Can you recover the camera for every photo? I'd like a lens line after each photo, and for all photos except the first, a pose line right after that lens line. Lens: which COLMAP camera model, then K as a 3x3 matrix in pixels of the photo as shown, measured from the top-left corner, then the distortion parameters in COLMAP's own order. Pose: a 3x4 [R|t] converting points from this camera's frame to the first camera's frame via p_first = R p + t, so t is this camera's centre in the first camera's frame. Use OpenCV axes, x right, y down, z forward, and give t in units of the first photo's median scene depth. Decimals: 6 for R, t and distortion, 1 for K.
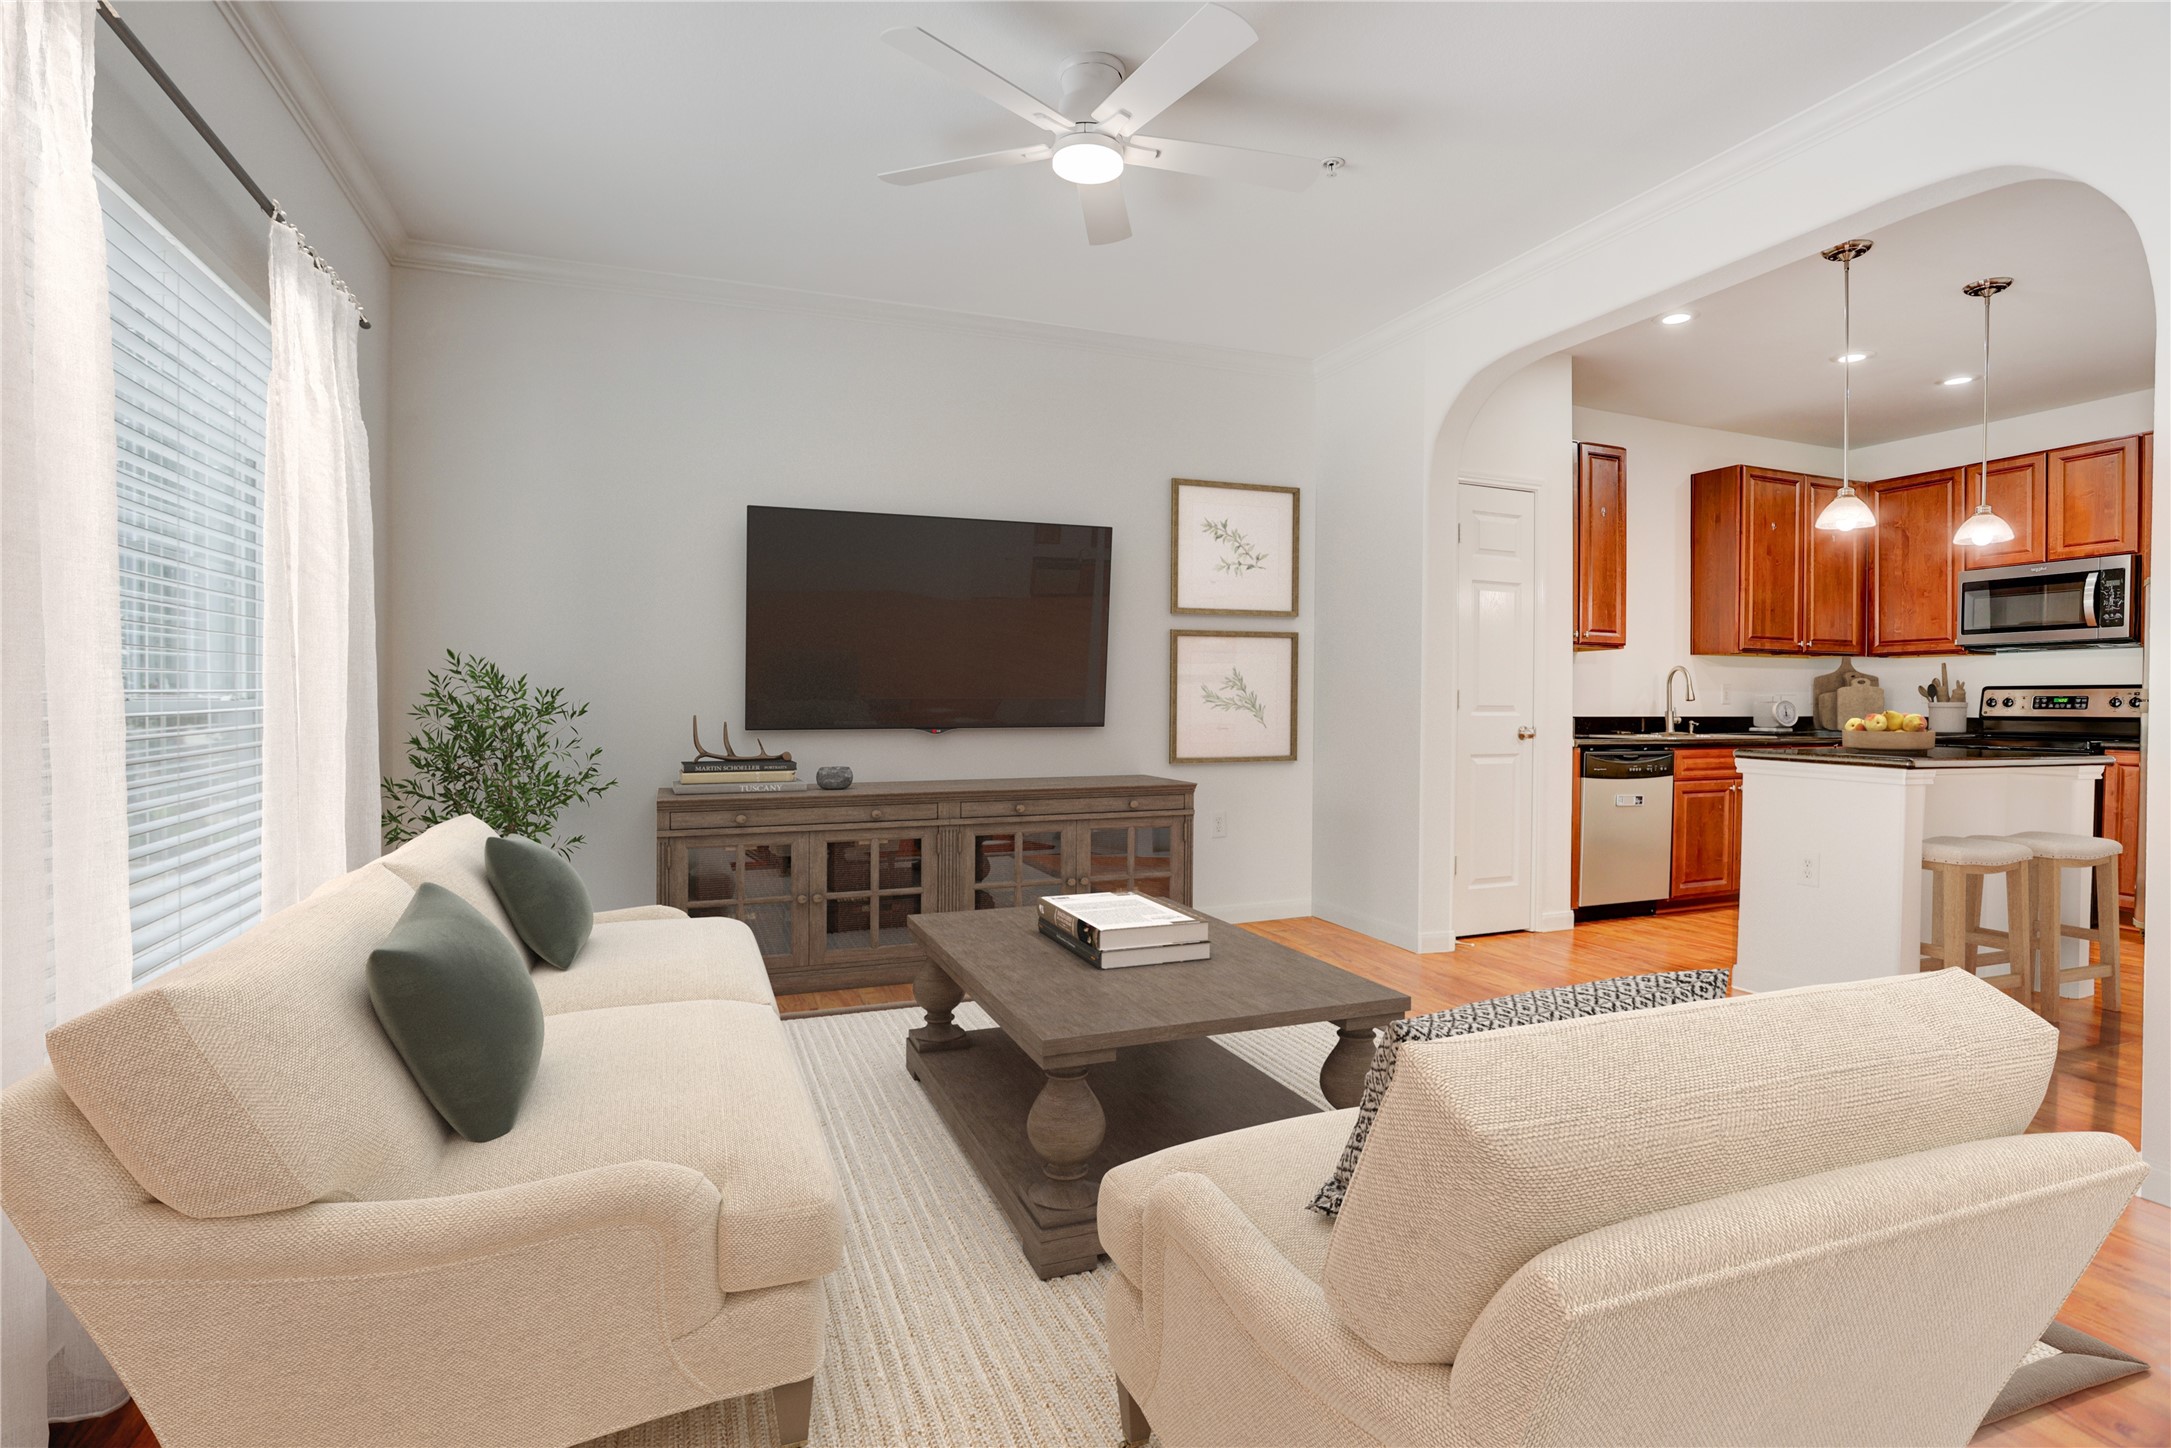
lens RADIAL K [[1102.6, 0, 1099.4], [0, 1102.6, 716.5], [0, 0, 1]] dist [-0.040092, 0.027293]
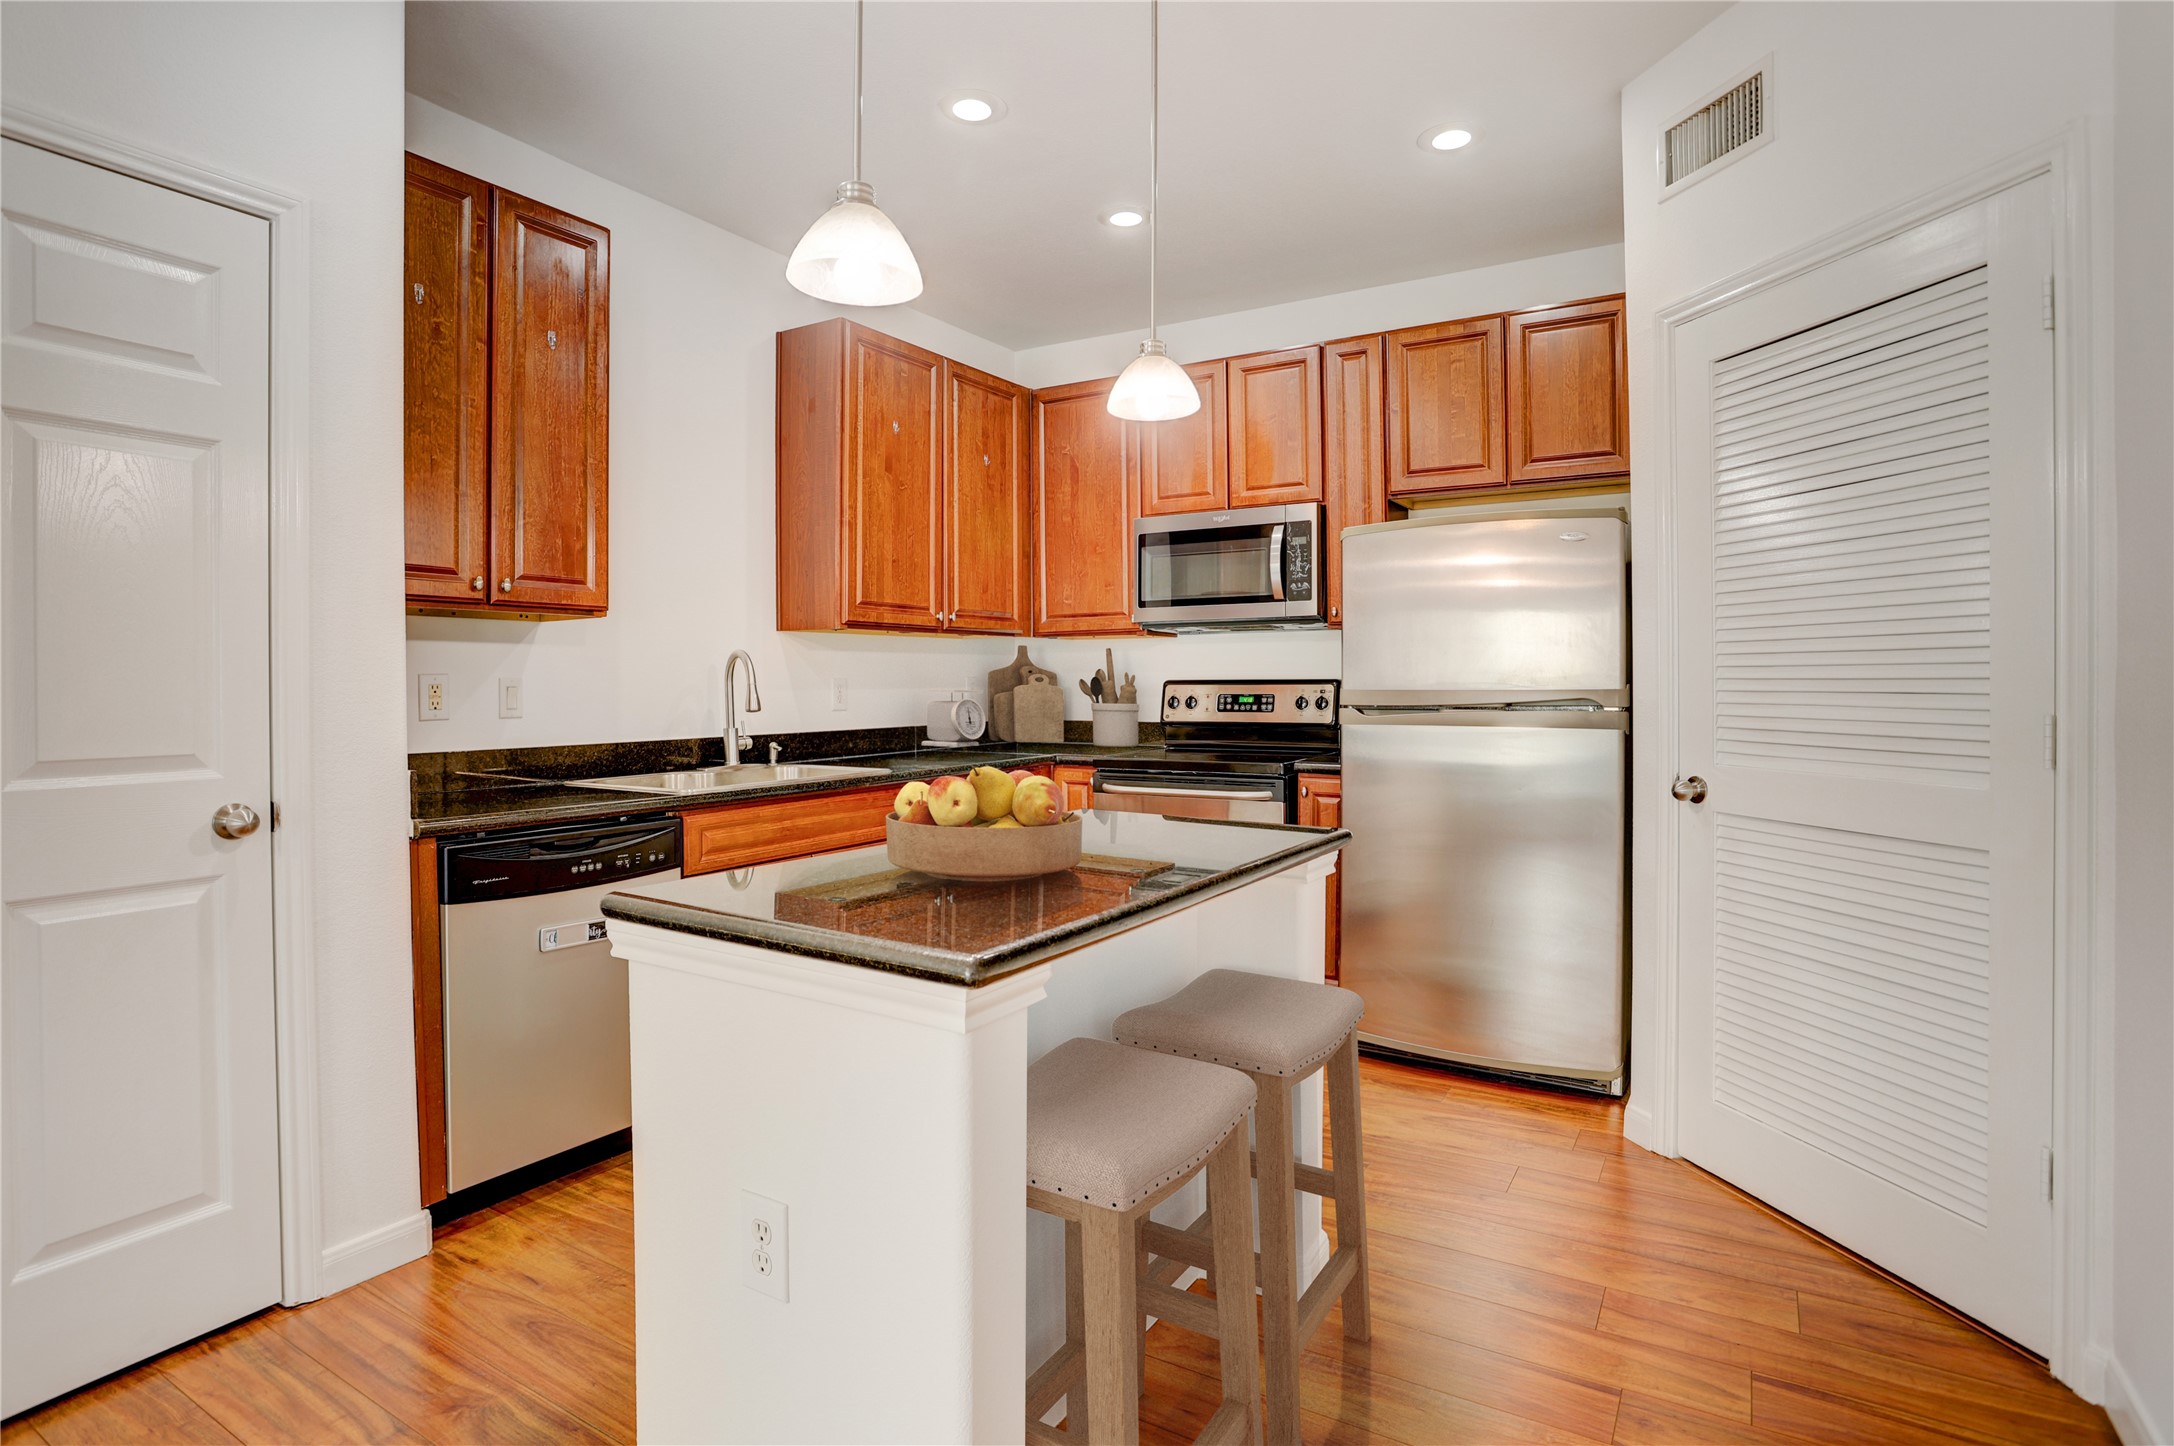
lens RADIAL K [[1121.3, 0, 1089.5], [0, 1121.3, 672.6], [0, 0, 1]] dist [0.000355, 0.000413]
pose [[0.818756, -0.005071, 0.574119, 0.365446], [0.015460, 0.999793, -0.013216, -0.025275], [-0.573933, 0.019697, 0.818665, 0.443010]]
